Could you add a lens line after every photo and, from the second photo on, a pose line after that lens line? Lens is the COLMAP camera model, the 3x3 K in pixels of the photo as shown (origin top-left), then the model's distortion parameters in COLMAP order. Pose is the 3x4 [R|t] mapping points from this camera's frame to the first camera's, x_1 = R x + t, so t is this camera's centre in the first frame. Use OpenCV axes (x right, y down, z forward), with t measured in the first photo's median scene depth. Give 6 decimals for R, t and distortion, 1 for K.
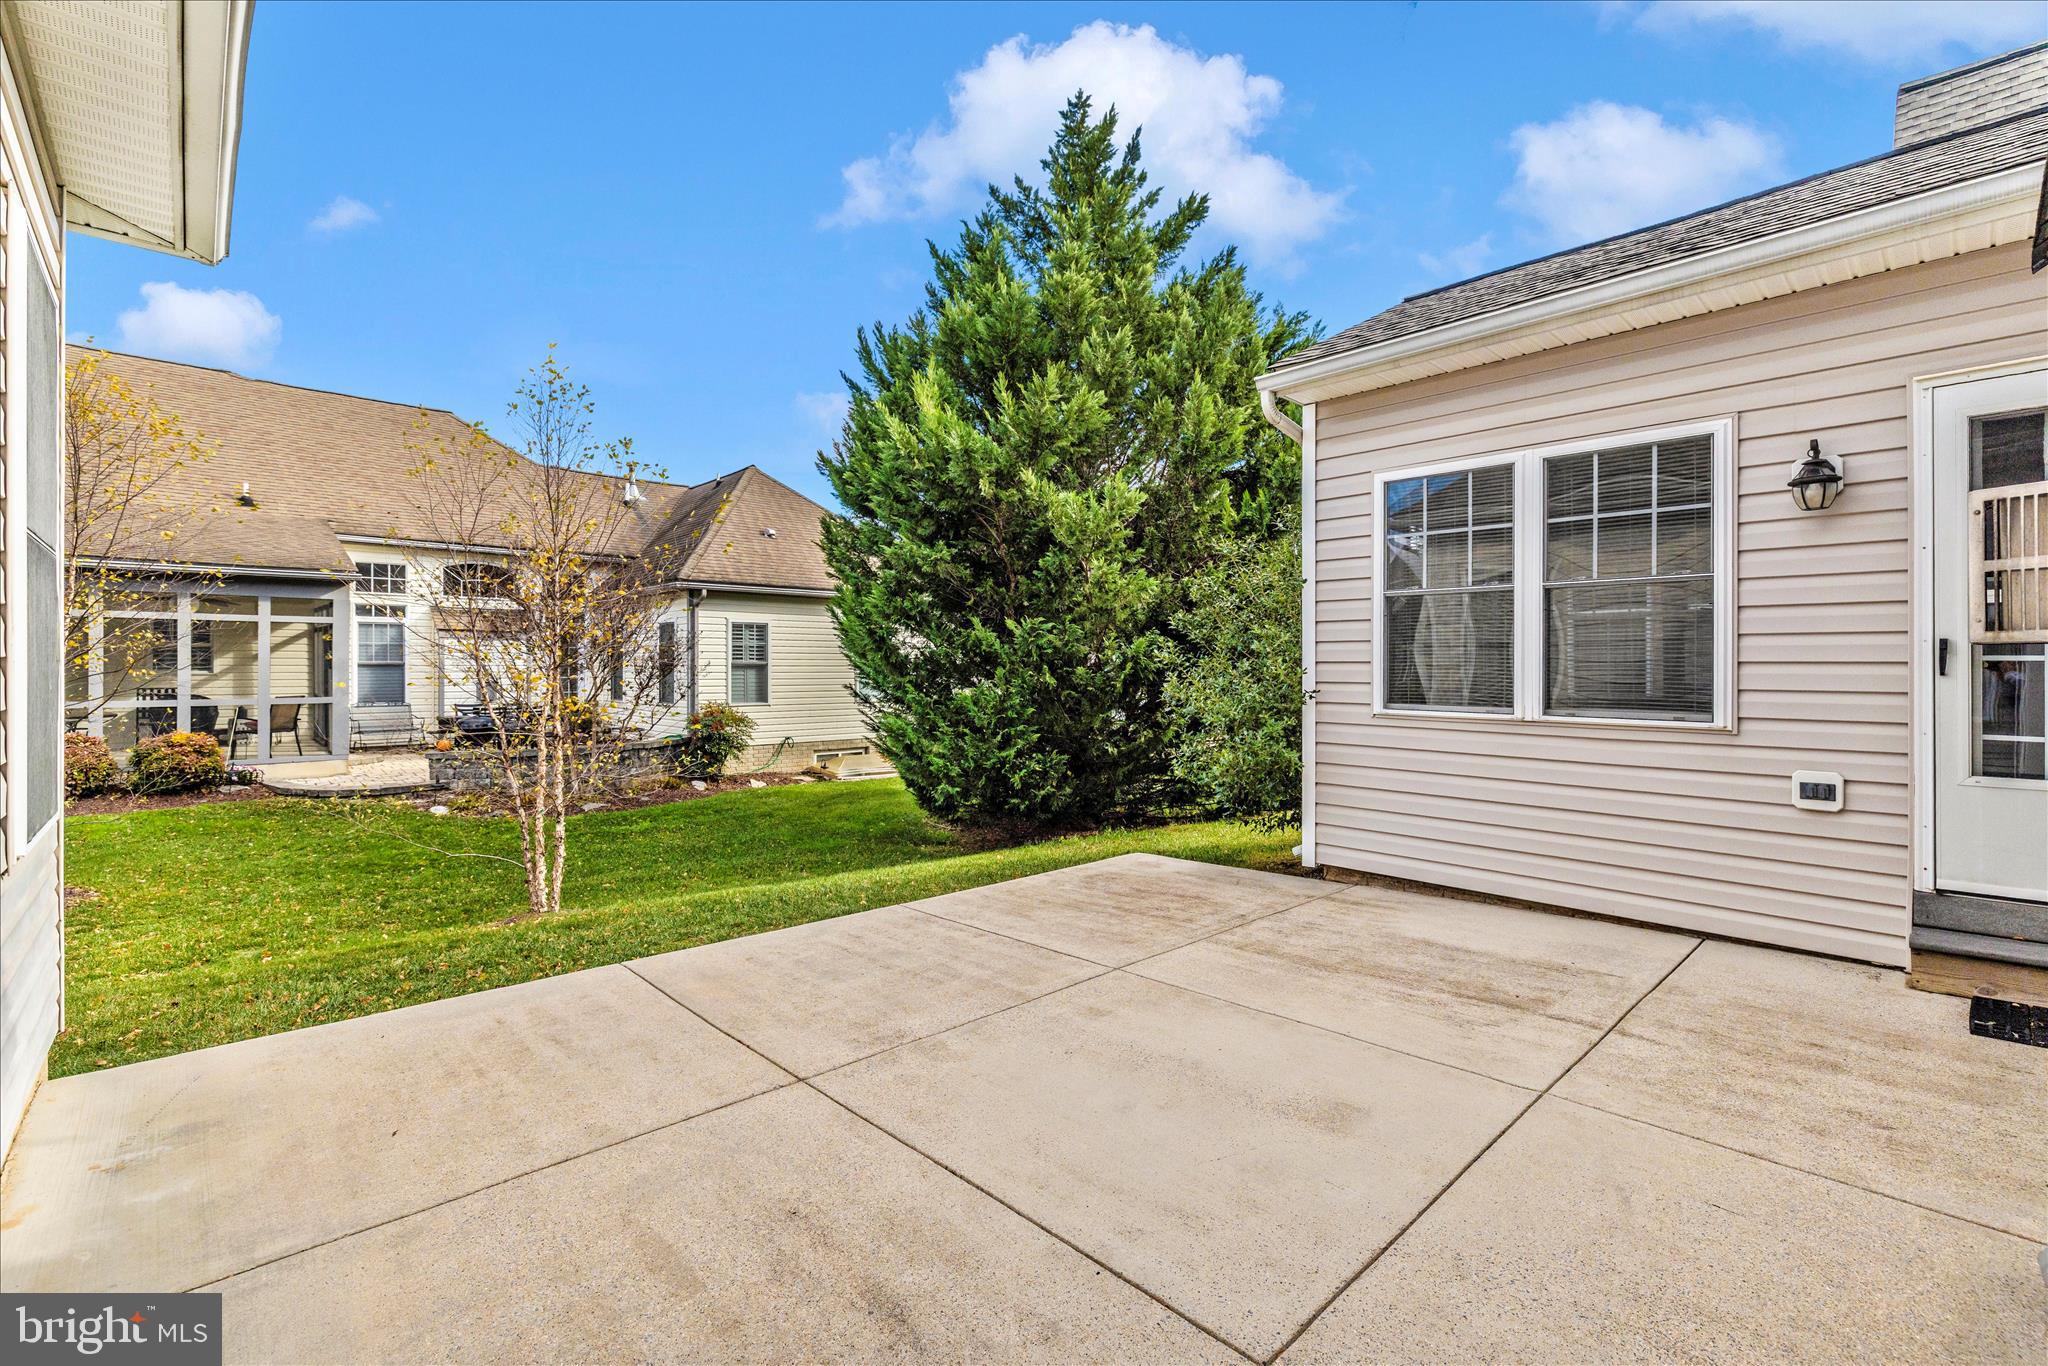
lens RADIAL K [[902.5, 0, 1032.3], [0, 902.5, 663.5], [0, 0, 1]] dist [-0.003258, 0.000458]
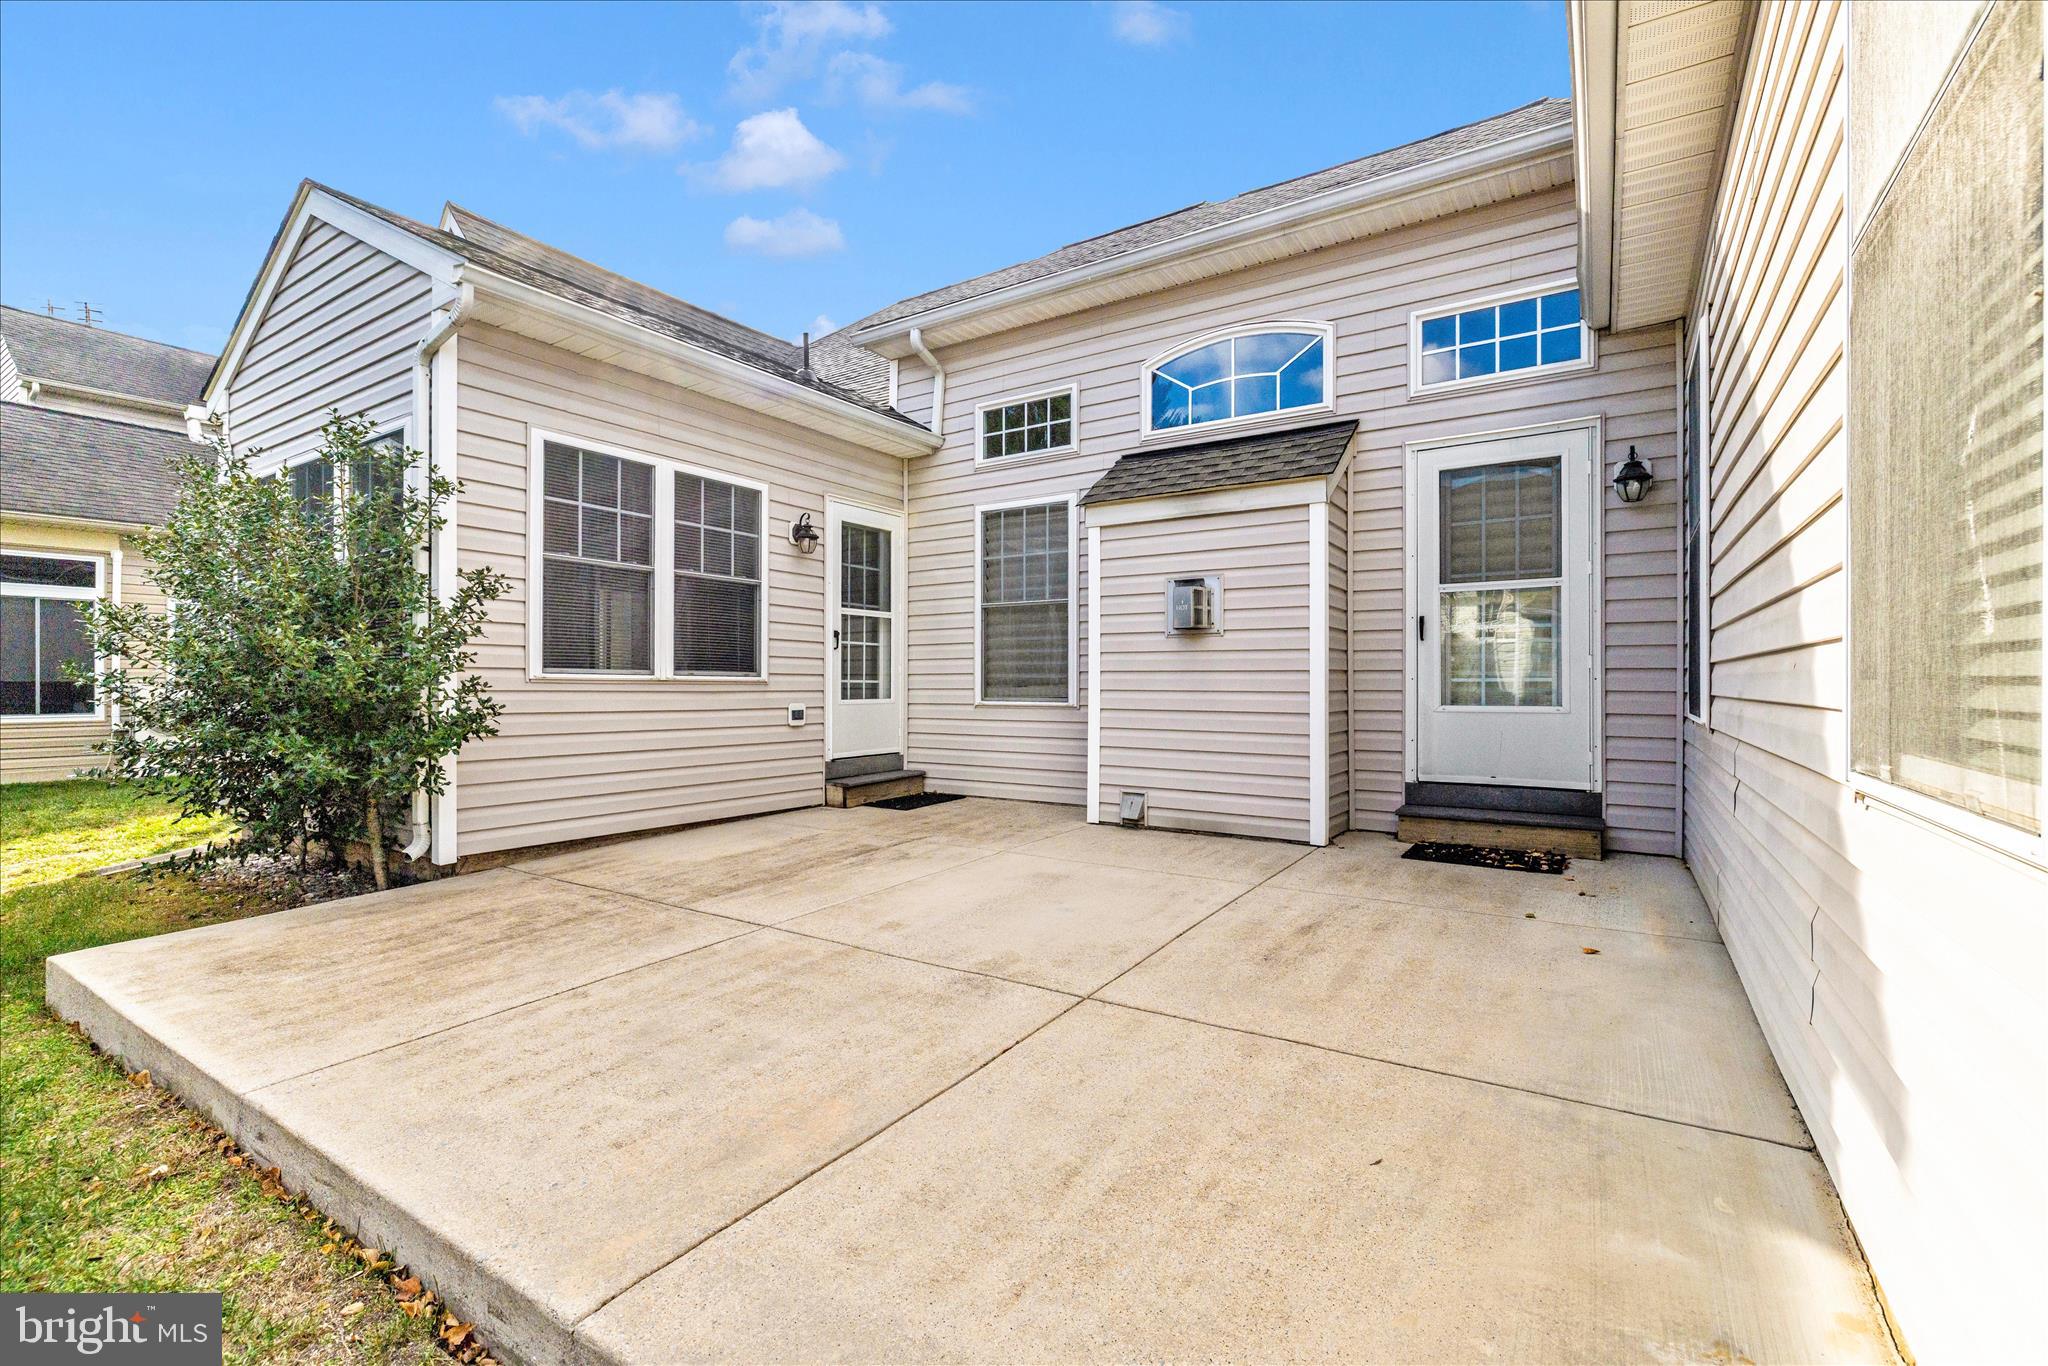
lens RADIAL K [[902.5, 0, 1029.7], [0, 902.5, 683.2], [0, 0, 1]] dist [-0.003258, 0.000458]
pose [[-0.249170, 0.003183, 0.968455, -0.897701], [-0.004420, 0.999980, -0.004424, 0.083408], [-0.968450, -0.005383, -0.249151, 0.966612]]
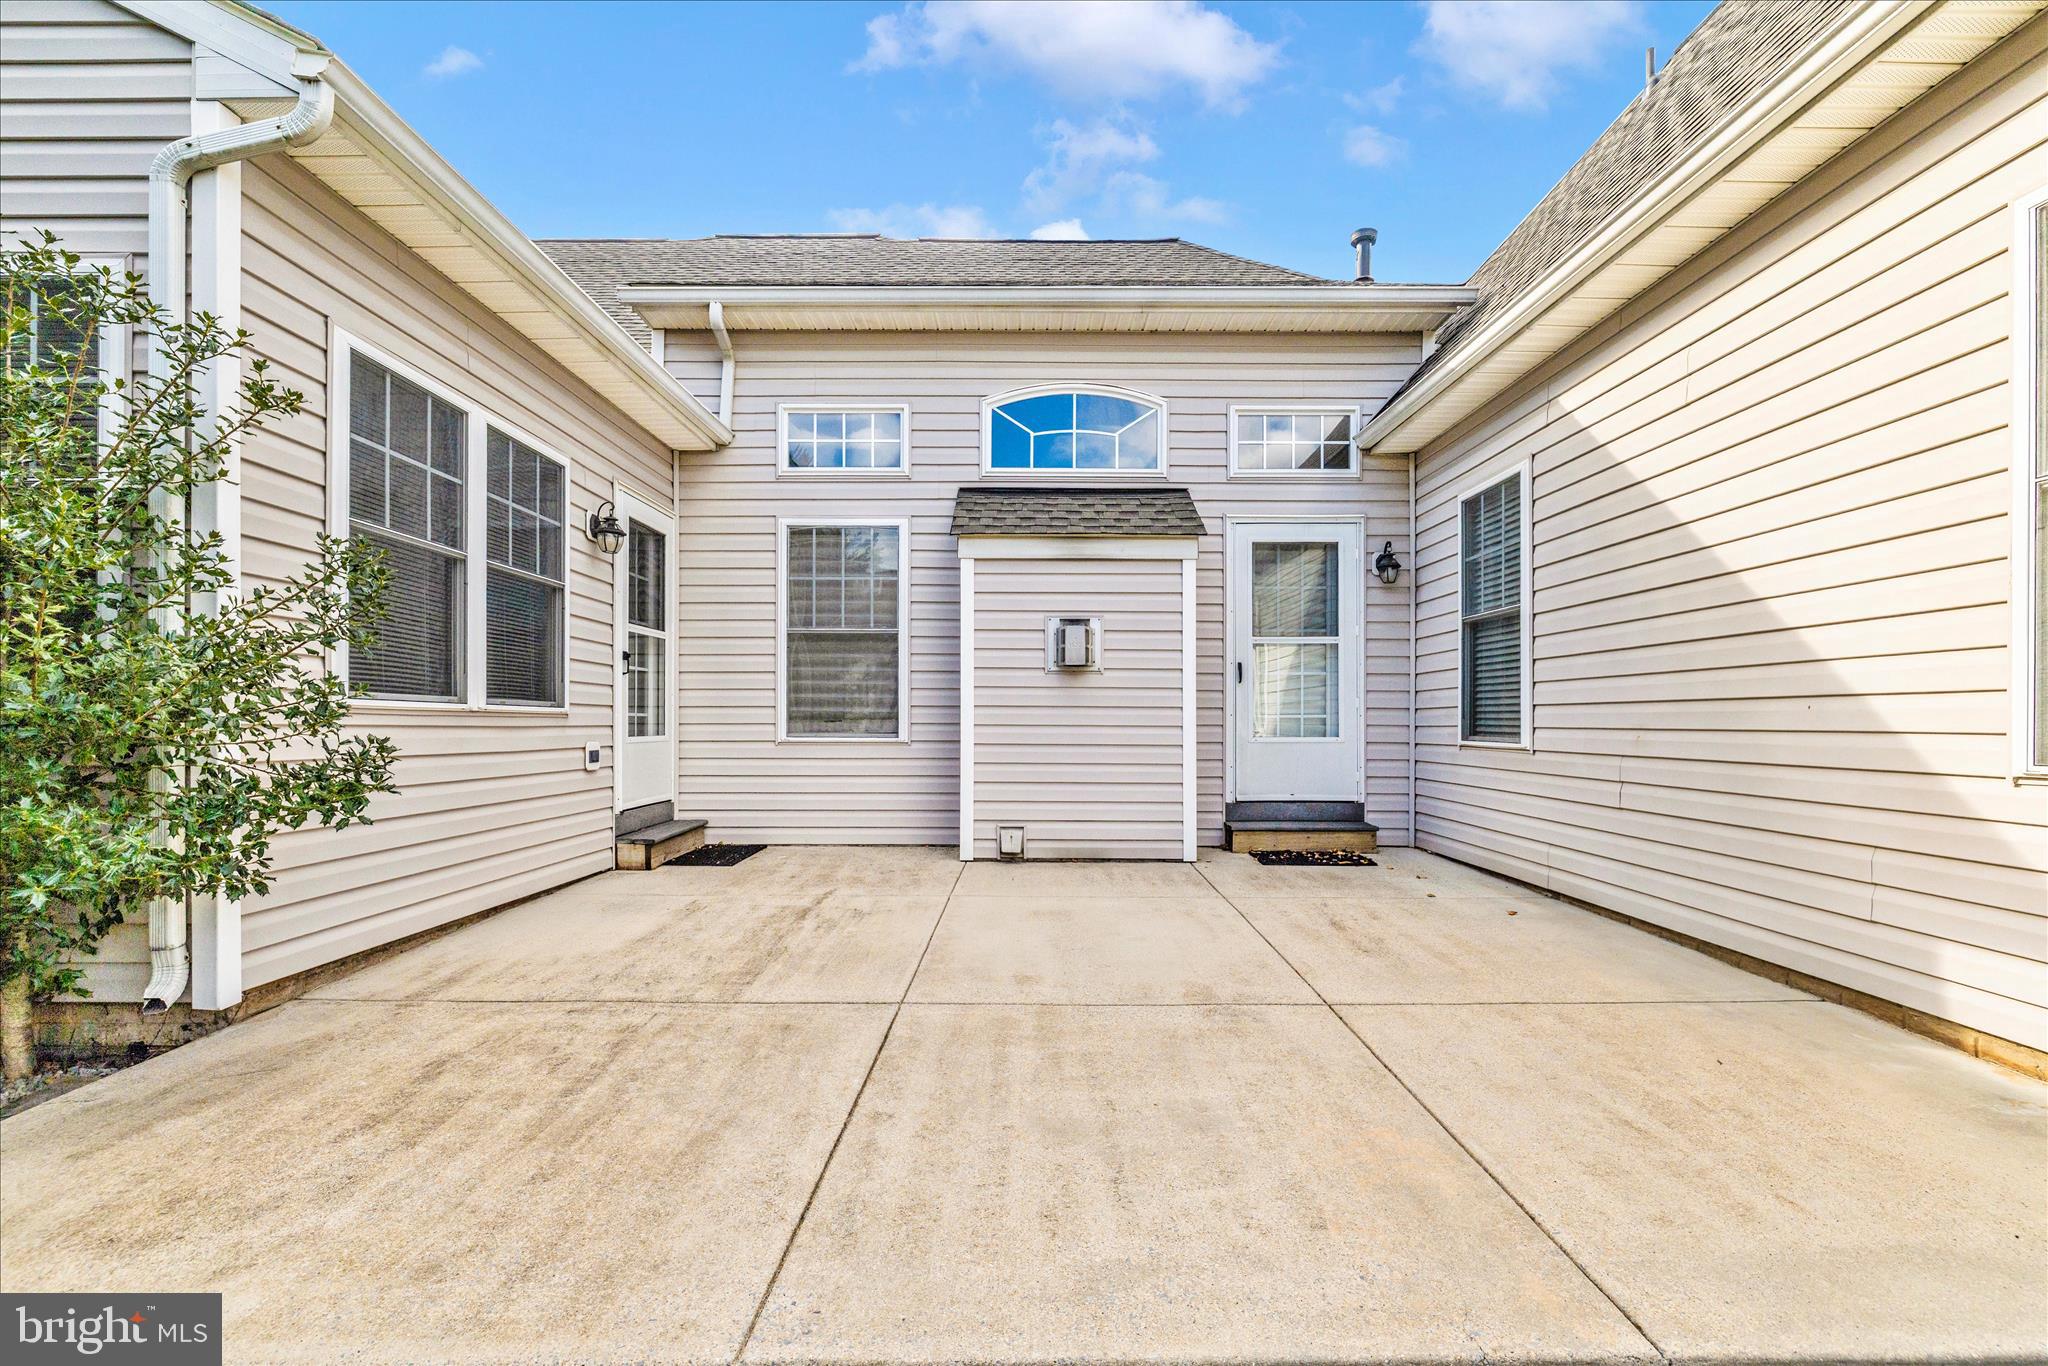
lens RADIAL K [[902.5, 0, 1048.1], [0, 902.5, 720.9], [0, 0, 1]] dist [-0.003258, 0.000458]
pose [[-0.745839, 0.000723, 0.666126, -0.541190], [-0.003952, 0.999977, -0.005510, 0.089091], [-0.666115, -0.006742, -0.745819, 1.510901]]
